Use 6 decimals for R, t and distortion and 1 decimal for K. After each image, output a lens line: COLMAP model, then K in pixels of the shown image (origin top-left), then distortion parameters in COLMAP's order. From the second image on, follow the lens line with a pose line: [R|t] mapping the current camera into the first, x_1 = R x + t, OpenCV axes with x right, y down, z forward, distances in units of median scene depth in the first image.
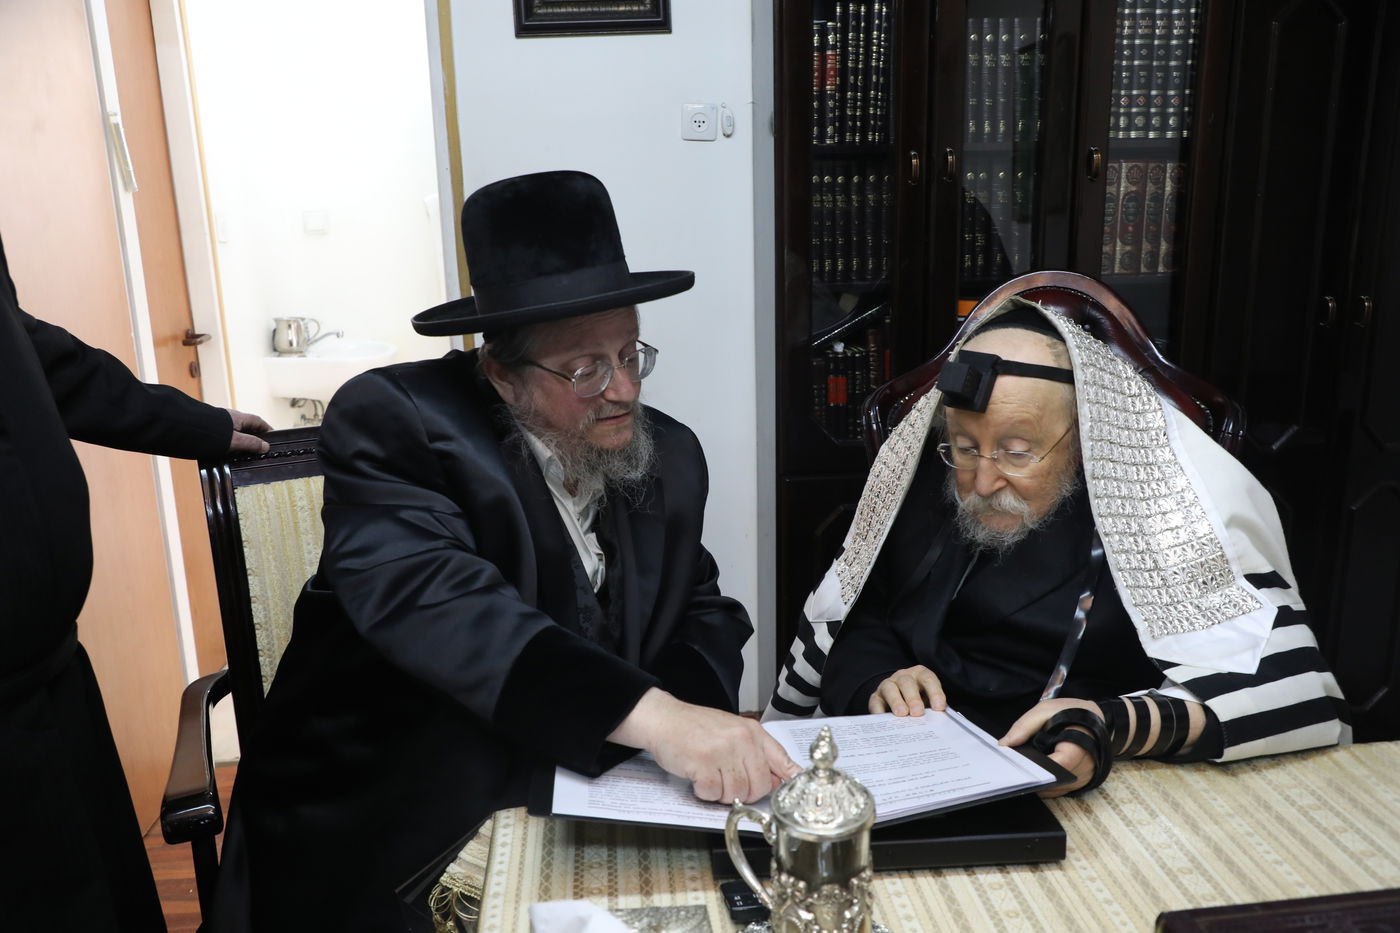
lens RADIAL K [[1120.4, 0, 695.0], [0, 1120.4, 474.7], [0, 0, 1]] dist [-0.029061, 0.041682]
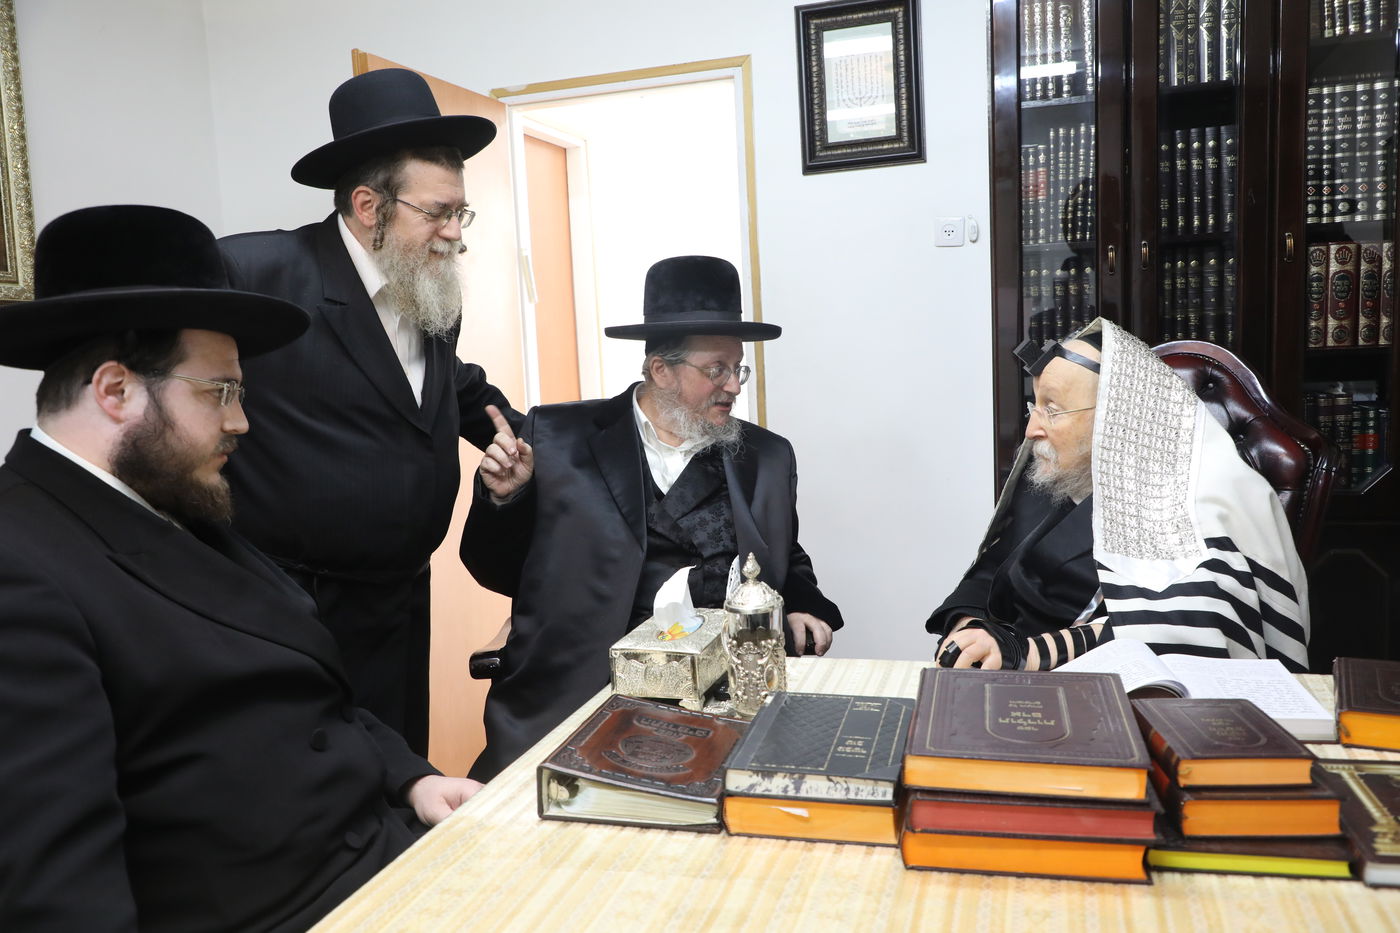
lens RADIAL K [[1234.7, 0, 688.8], [0, 1234.7, 475.6], [0, 0, 1]] dist [0.000217, 0.031358]
pose [[0.921316, 0.021197, -0.388236, 0.288045], [-0.067416, 0.992098, -0.105818, 0.114613], [0.382925, 0.123665, 0.915465, -0.320548]]
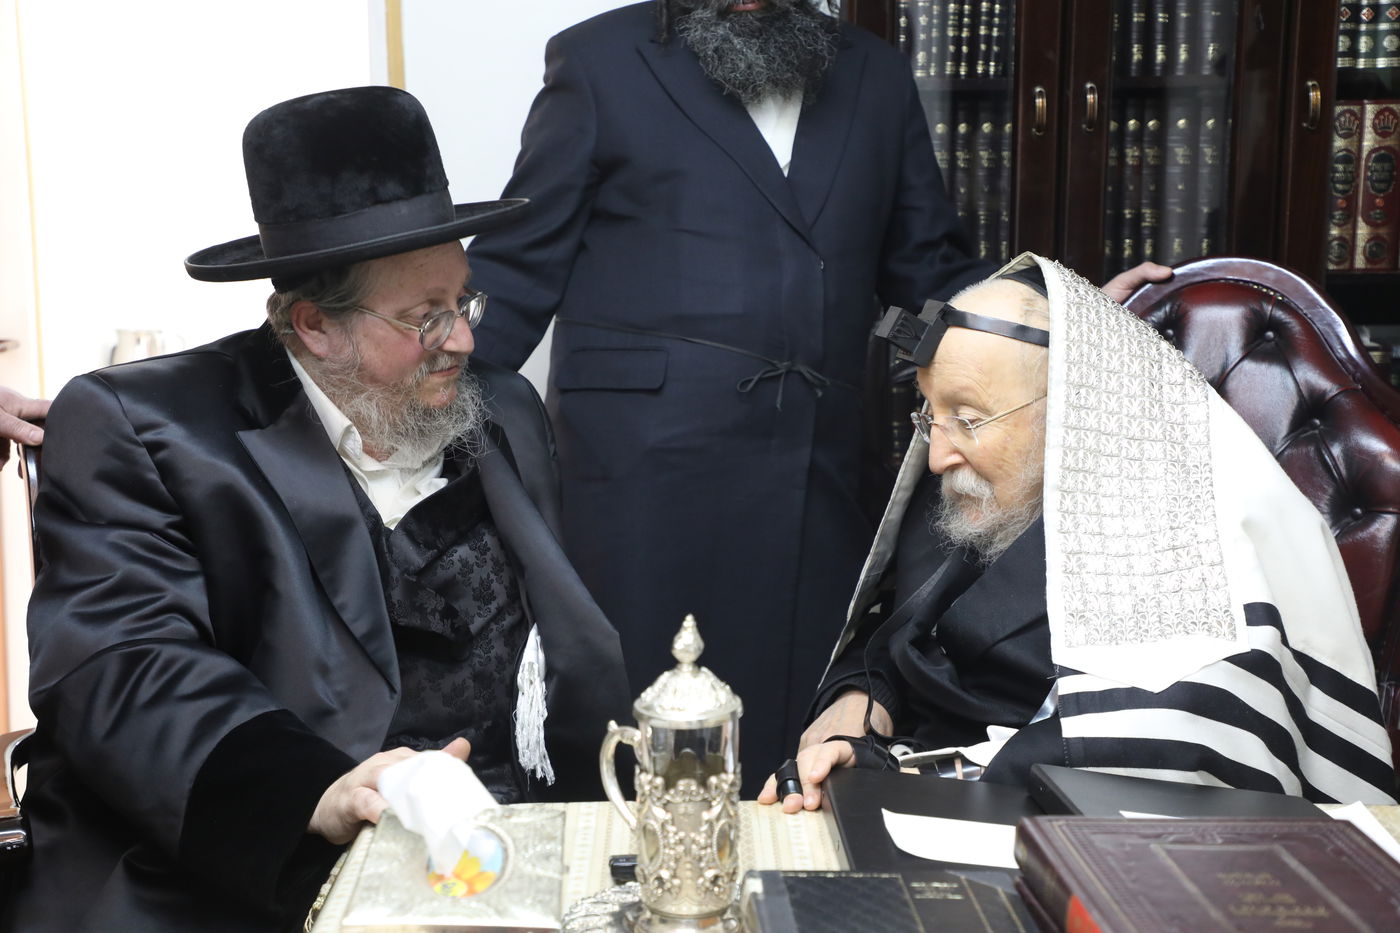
lens RADIAL K [[2116.9, 0, 705.5], [0, 2116.9, 491.5], [0, 0, 1]] dist [0.234550, 0.000000]
pose [[0.996309, 0.032796, -0.079321, 0.099993], [-0.041296, 0.993291, -0.108015, 0.114115], [0.075247, 0.110892, 0.990980, -0.316745]]
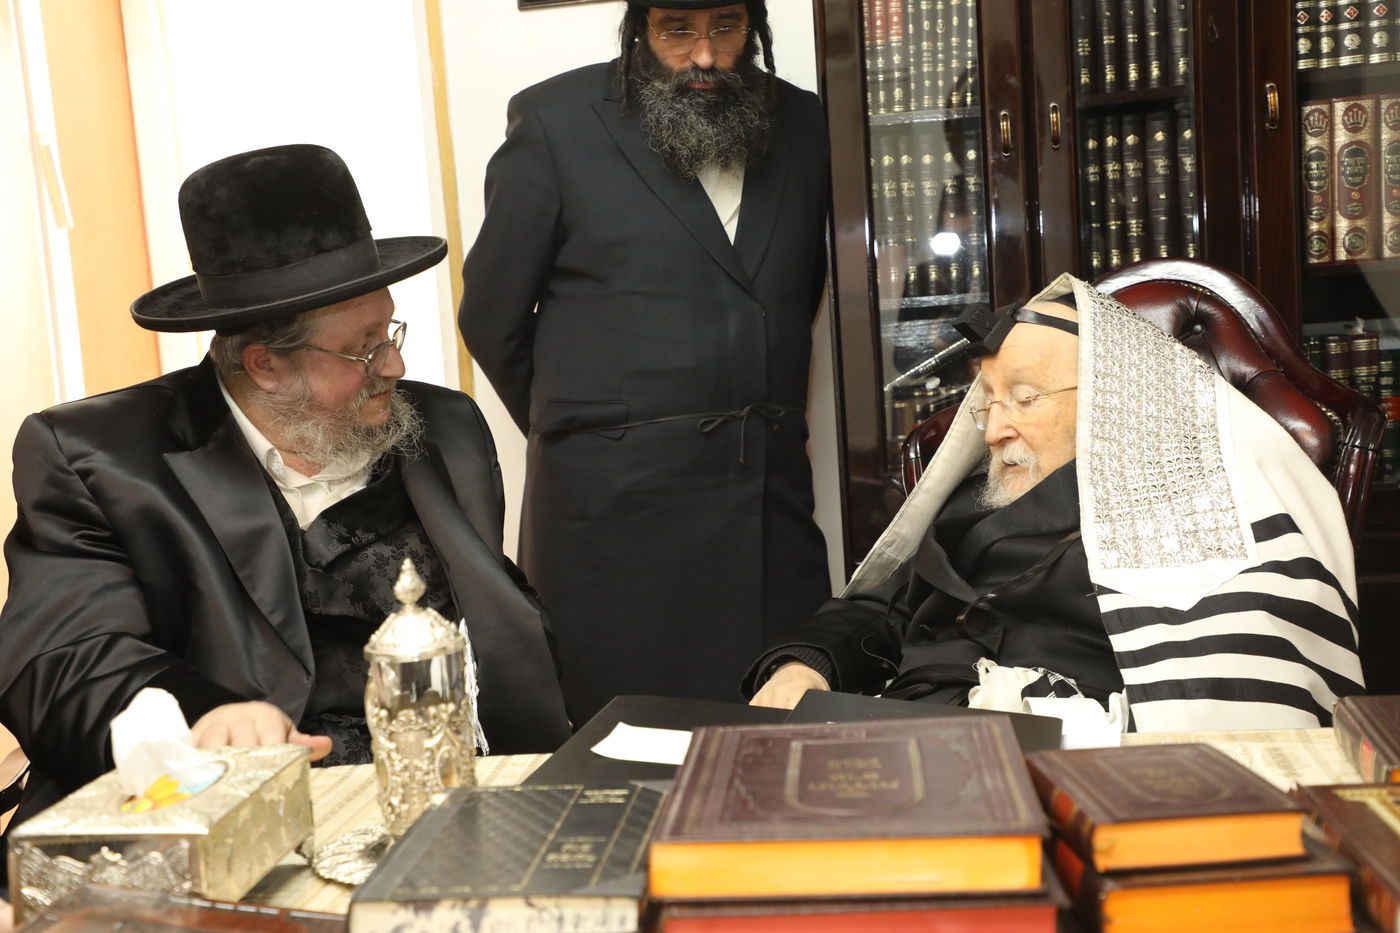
lens RADIAL K [[1985.9, 0, 713.5], [0, 1985.9, 481.4], [0, 0, 1]] dist [0.202723, 0.000000]
pose [[0.971026, -0.027377, -0.237402, 0.309900], [-0.010486, 0.987578, -0.156777, 0.161110], [0.238745, 0.154724, 0.958677, -0.281801]]
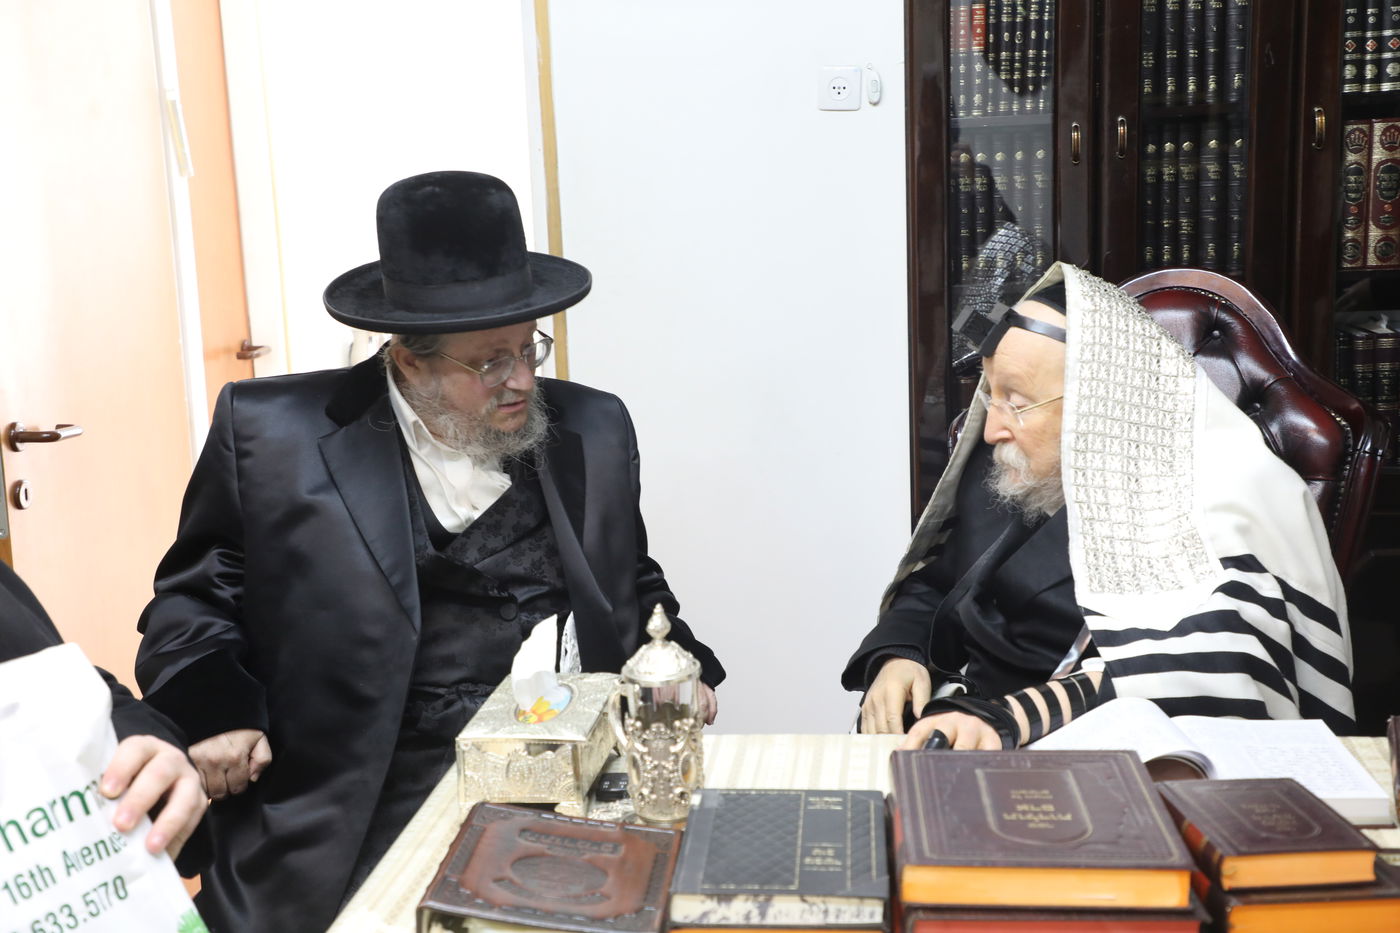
lens RADIAL K [[2085.9, 0, 703.2], [0, 2085.9, 476.8], [0, 0, 1]] dist [0.227631, 0.000000]
pose [[0.977154, 0.018105, -0.211759, 0.254904], [-0.034568, 0.996637, -0.074301, 0.092177], [0.209701, 0.079924, 0.974493, -0.535537]]
